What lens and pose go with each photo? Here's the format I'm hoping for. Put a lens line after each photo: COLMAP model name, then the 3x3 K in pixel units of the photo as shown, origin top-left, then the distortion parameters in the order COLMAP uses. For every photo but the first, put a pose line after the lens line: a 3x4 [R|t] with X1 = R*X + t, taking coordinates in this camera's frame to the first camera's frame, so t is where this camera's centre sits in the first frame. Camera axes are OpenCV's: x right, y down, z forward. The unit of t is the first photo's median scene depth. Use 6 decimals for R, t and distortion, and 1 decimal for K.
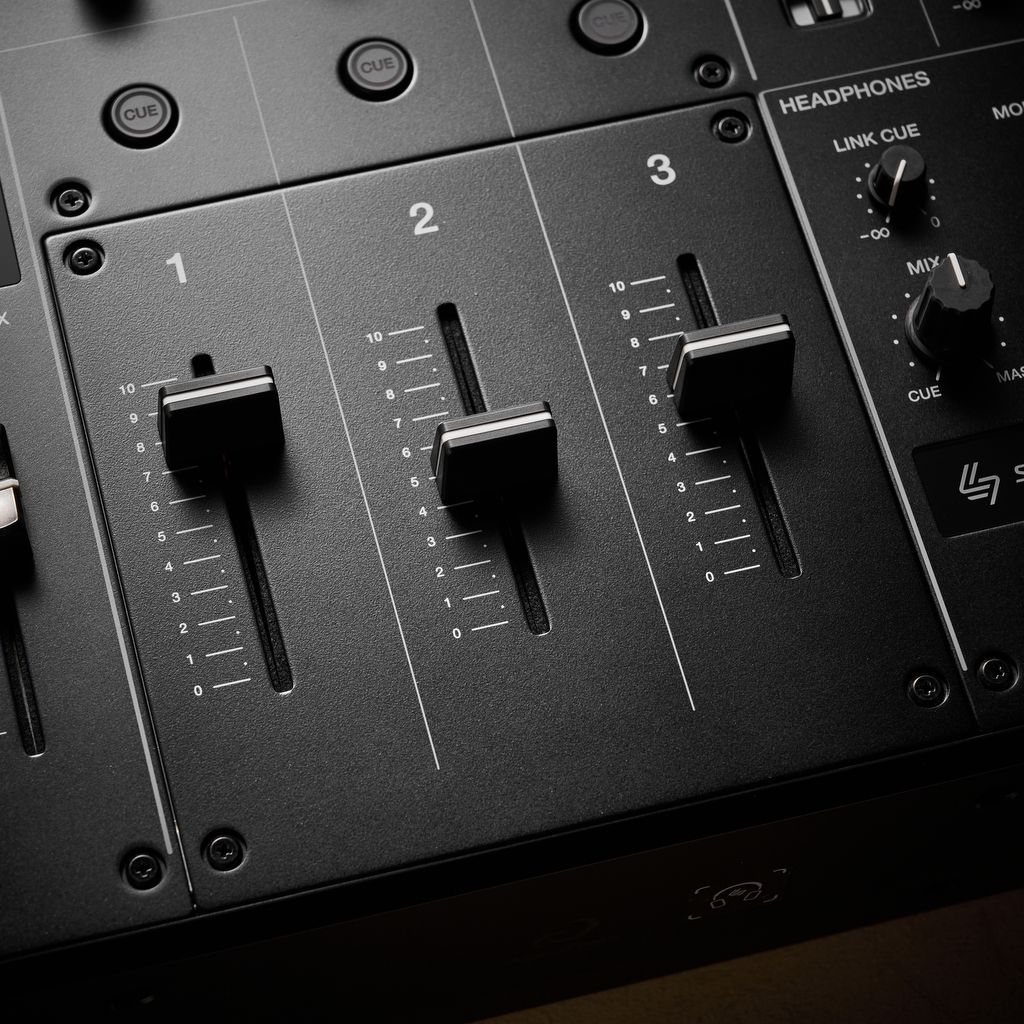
lens RADIAL K [[3549.4, 0, 509.9], [0, 3549.4, 500.0], [0, 0, 1]] dist [-0.173909, 0.000000]
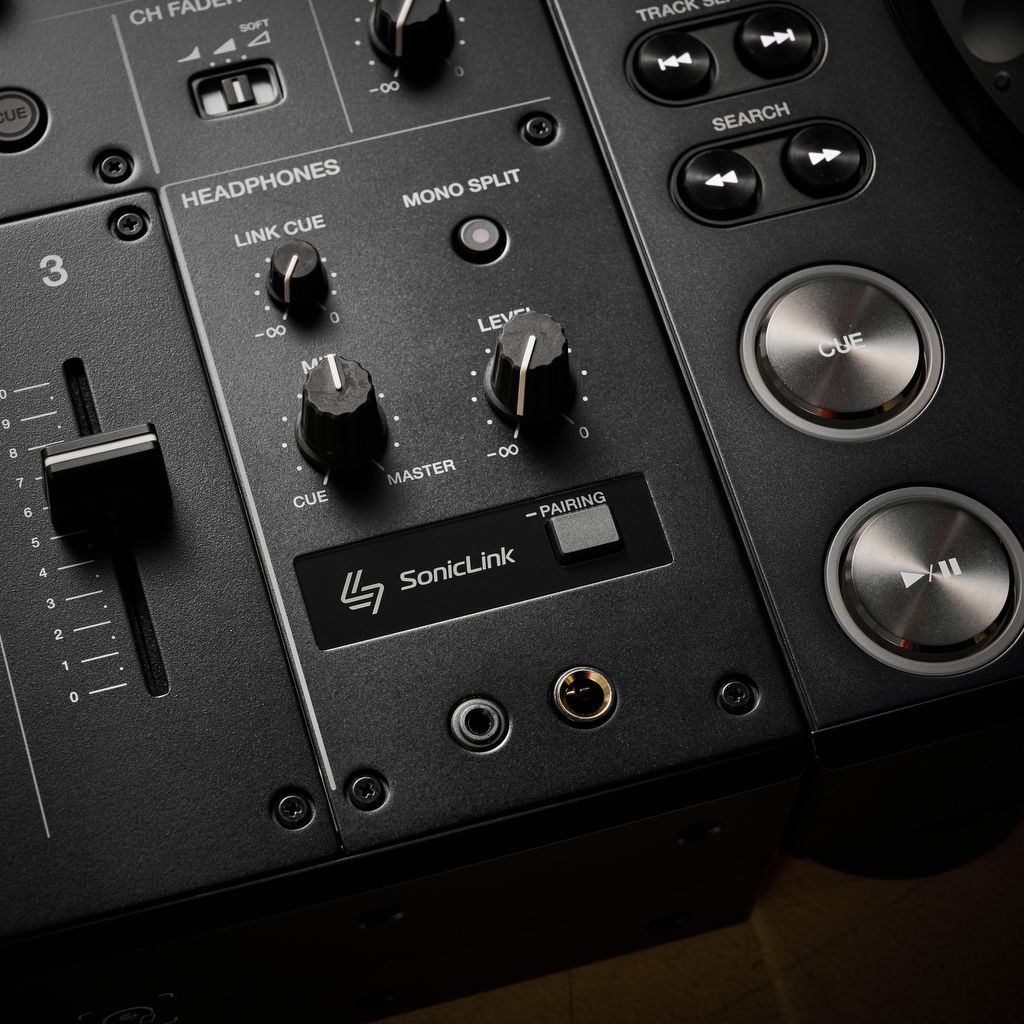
lens RADIAL K [[3549.4, 0, 563.7], [0, 3549.4, 415.4], [0, 0, 1]] dist [-0.173909, 0.000000]
pose [[0.999623, -0.023805, 0.013672, 0.151062], [0.023994, 0.999617, -0.013774, -0.032930], [-0.013339, 0.014097, 0.999812, 0.023868]]
